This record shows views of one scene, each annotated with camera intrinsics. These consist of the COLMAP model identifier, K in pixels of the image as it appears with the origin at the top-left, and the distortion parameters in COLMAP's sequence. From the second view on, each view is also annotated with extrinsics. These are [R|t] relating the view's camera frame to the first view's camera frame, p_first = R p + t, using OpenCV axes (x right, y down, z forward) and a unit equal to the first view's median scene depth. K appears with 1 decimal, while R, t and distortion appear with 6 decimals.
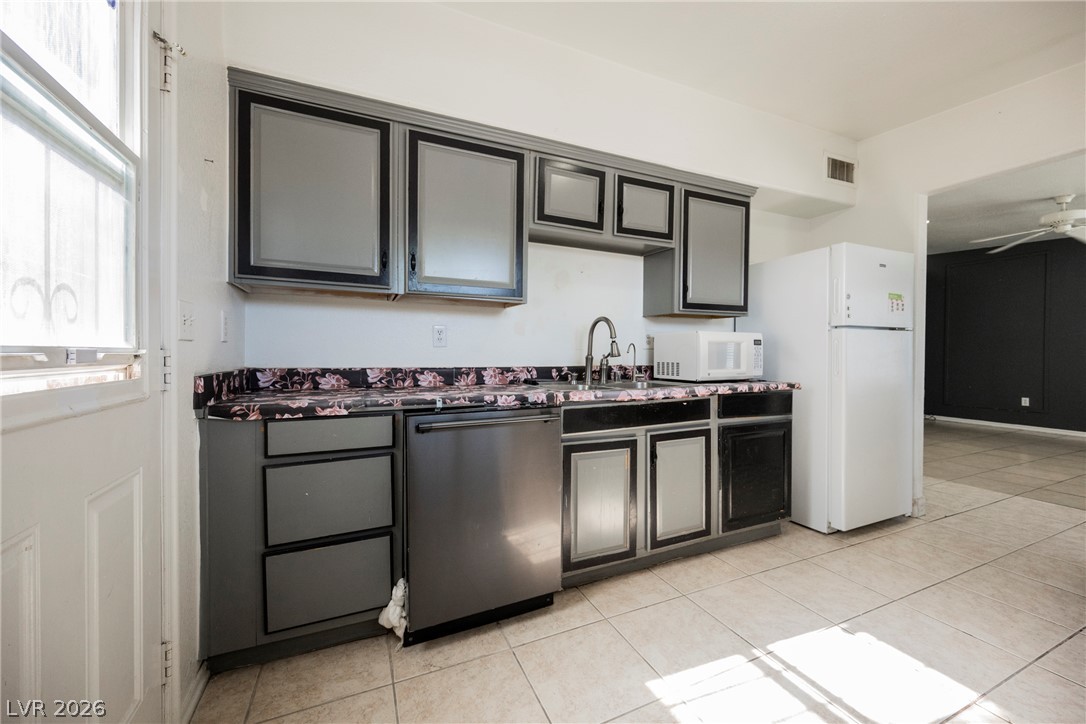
lens RADIAL K [[421.4, 0, 545.1], [0, 421.4, 360.6], [0, 0, 1]] dist [-0.000973, -0.000189]
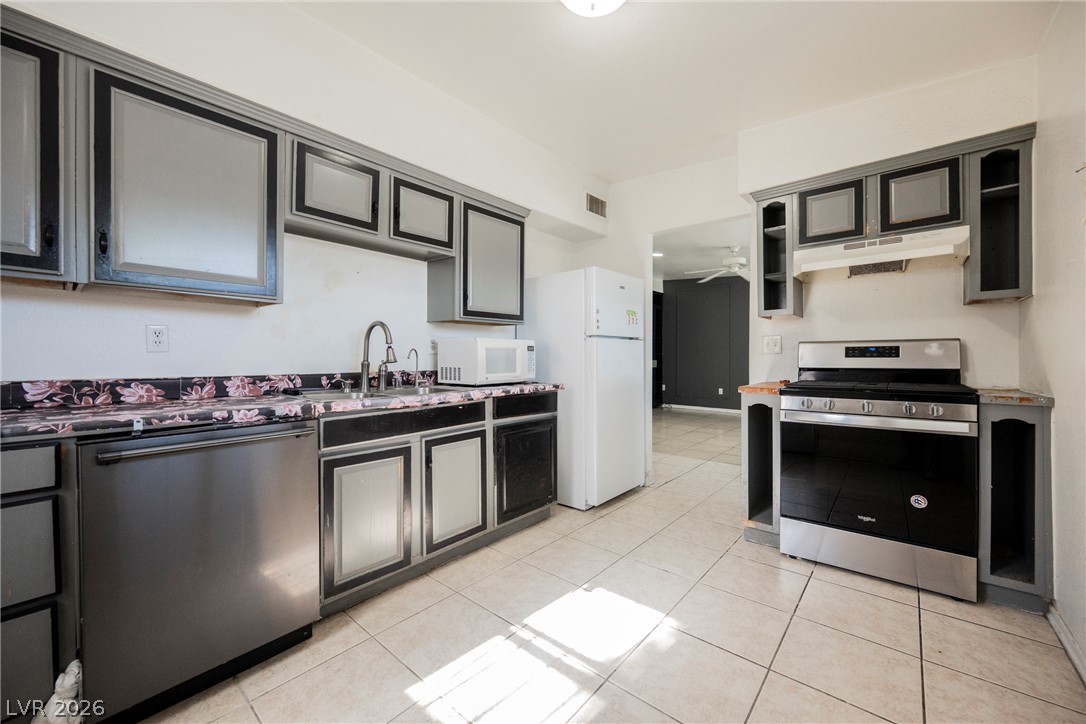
lens RADIAL K [[421.4, 0, 546.6], [0, 421.4, 361.1], [0, 0, 1]] dist [-0.000973, -0.000189]
pose [[0.904080, -0.006156, 0.427320, 0.076989], [0.008303, 0.999961, -0.003162, -0.007391], [-0.427283, 0.006407, 0.904095, -0.033869]]
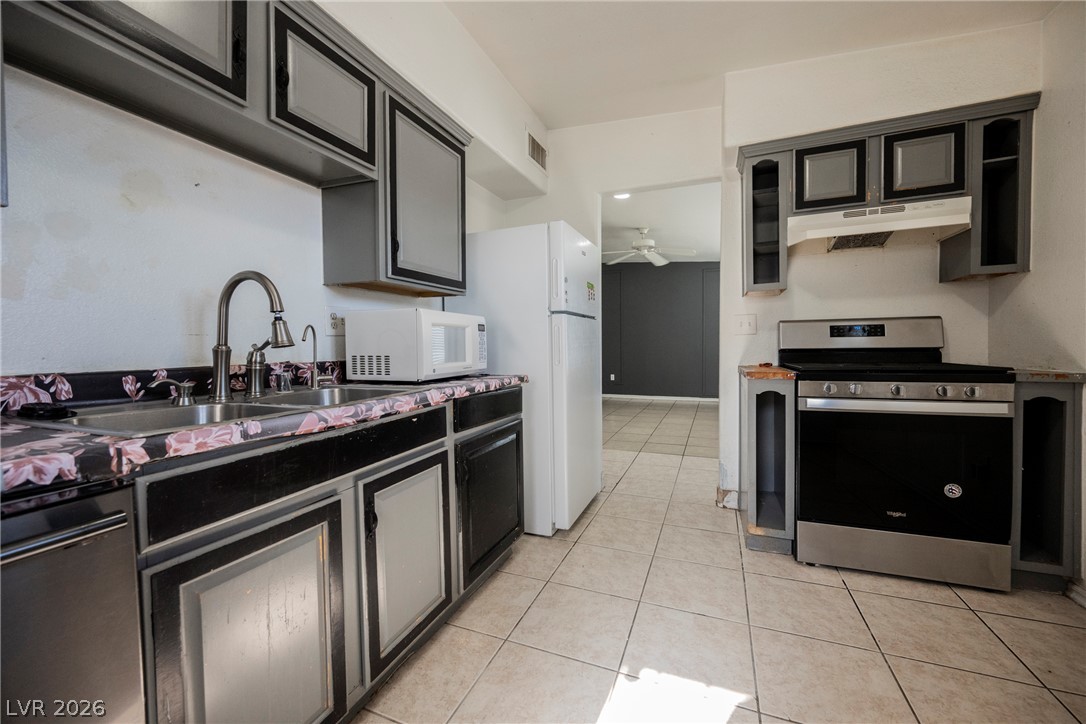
lens RADIAL K [[421.4, 0, 543.8], [0, 421.4, 361.1], [0, 0, 1]] dist [-0.000973, -0.000189]
pose [[0.723375, -0.035411, 0.689547, 0.037878], [0.022649, 0.999364, 0.027561, 0.001099], [-0.690084, -0.004320, 0.723716, 0.396211]]
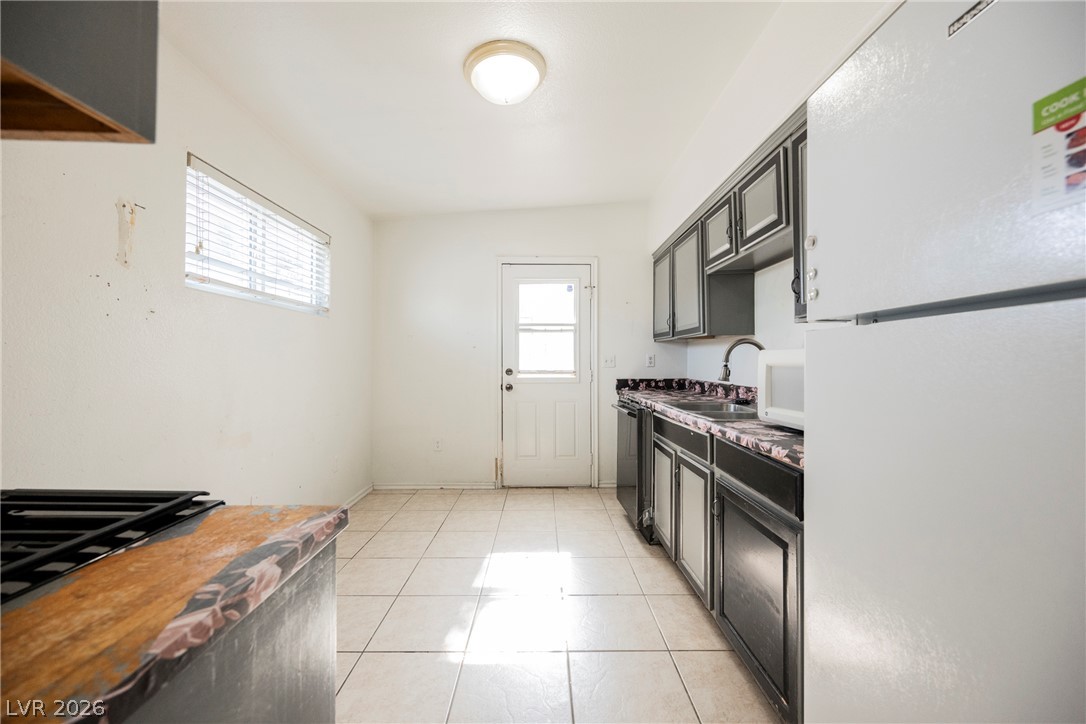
lens RADIAL K [[421.4, 0, 540.7], [0, 421.4, 362.8], [0, 0, 1]] dist [-0.000973, -0.000189]
pose [[-0.413706, -0.000695, -0.910410, 1.264384], [-0.014982, 0.999869, 0.006045, -0.051971], [0.910287, 0.016141, -0.413663, 1.043940]]
